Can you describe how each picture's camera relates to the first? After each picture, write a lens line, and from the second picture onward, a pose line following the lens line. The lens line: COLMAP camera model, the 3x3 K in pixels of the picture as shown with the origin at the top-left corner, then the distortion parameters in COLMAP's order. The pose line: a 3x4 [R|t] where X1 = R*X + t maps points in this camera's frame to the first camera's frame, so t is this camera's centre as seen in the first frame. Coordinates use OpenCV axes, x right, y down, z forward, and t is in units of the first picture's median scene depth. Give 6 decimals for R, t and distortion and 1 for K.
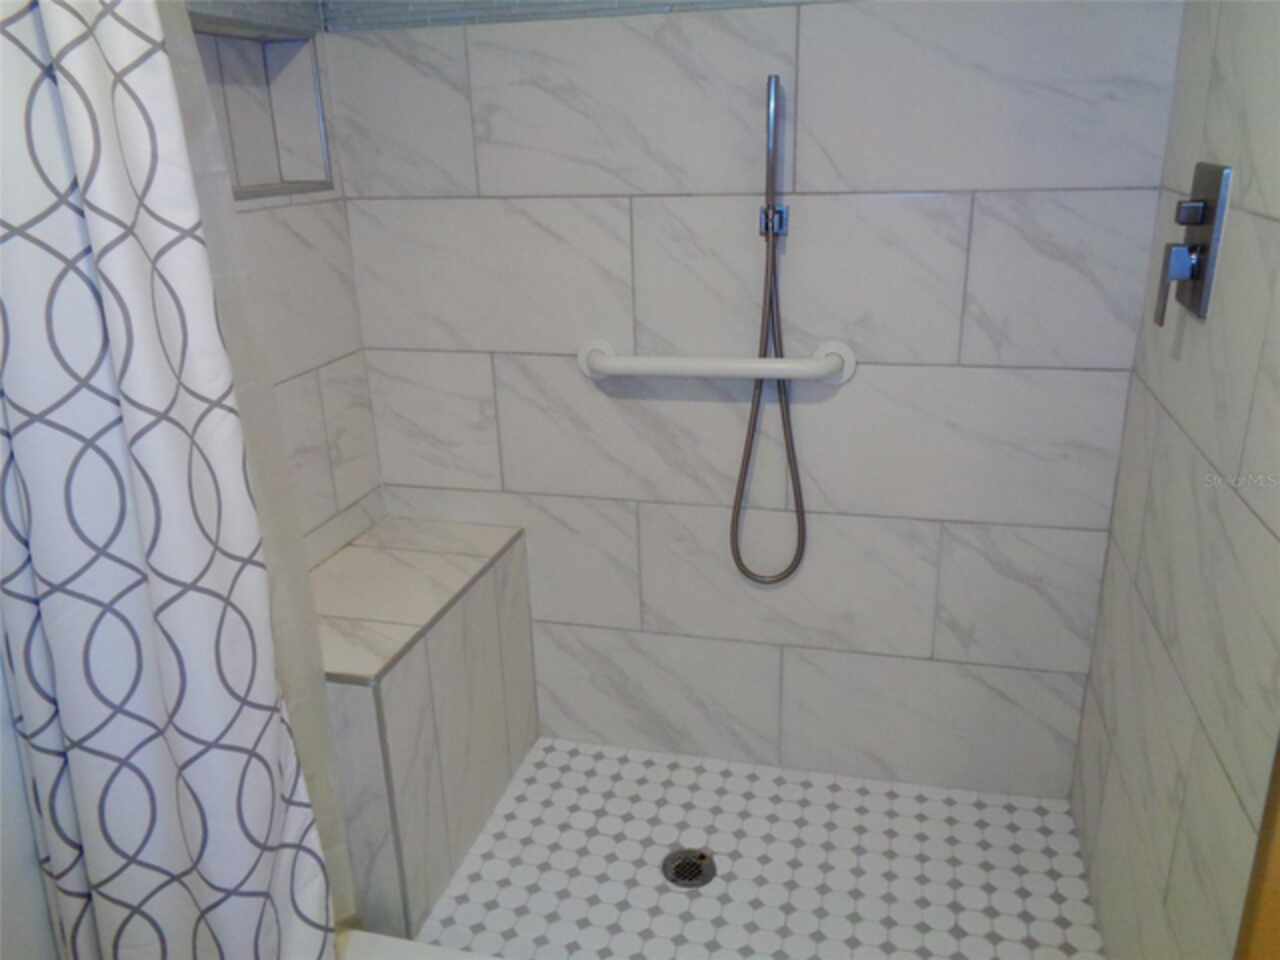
lens RADIAL K [[959.6, 0, 637.2], [0, 959.6, 483.9], [0, 0, 1]] dist [0.000258, 0.001894]
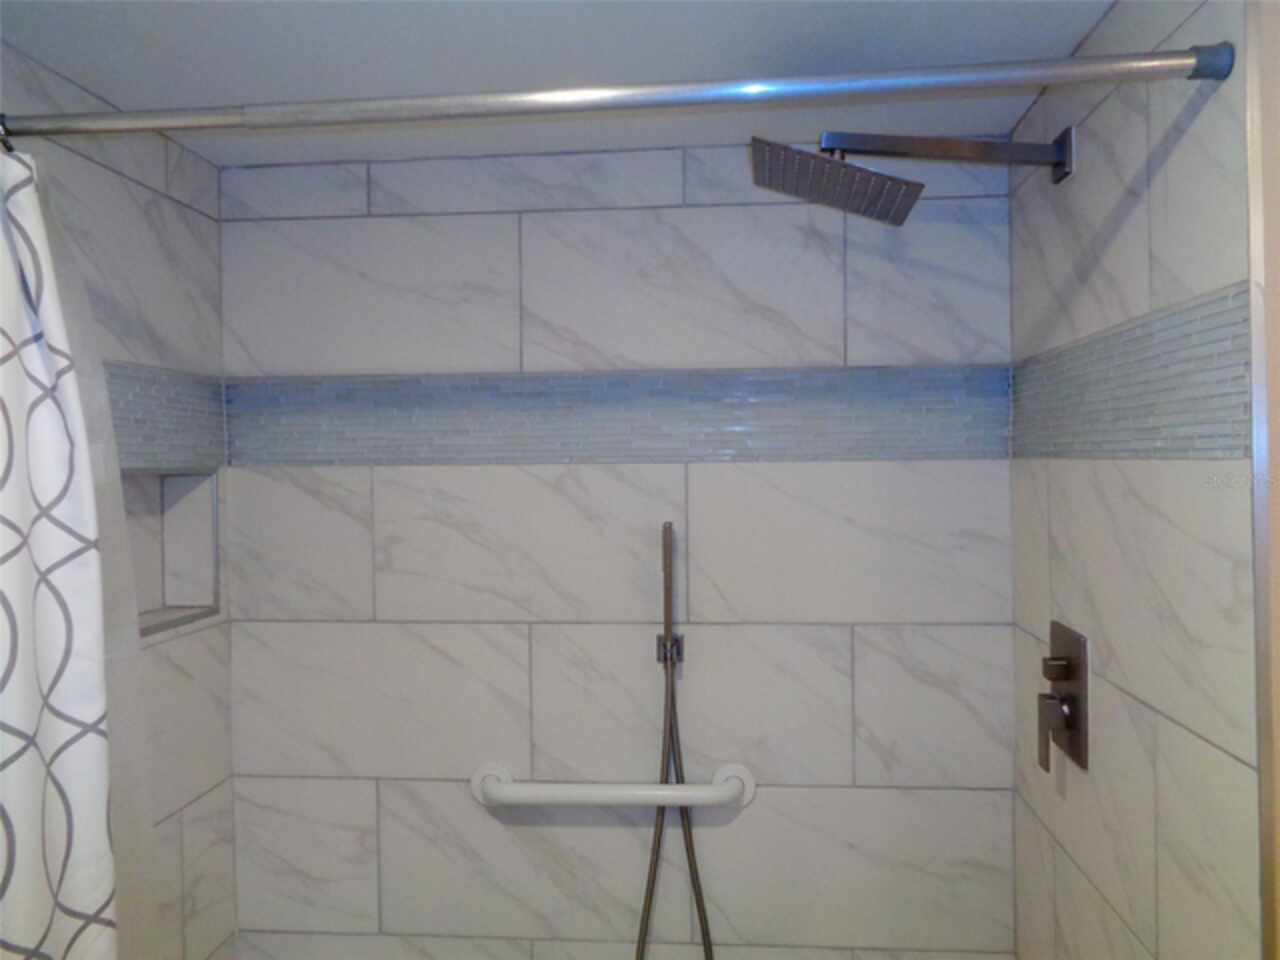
lens RADIAL K [[959.6, 0, 636.7], [0, 959.6, 479.6], [0, 0, 1]] dist [0.000258, 0.001894]
pose [[0.985293, 0.013770, 0.170317, -0.071516], [0.042440, 0.945792, -0.321987, -0.110599], [-0.165518, 0.324480, 0.931298, -0.022723]]
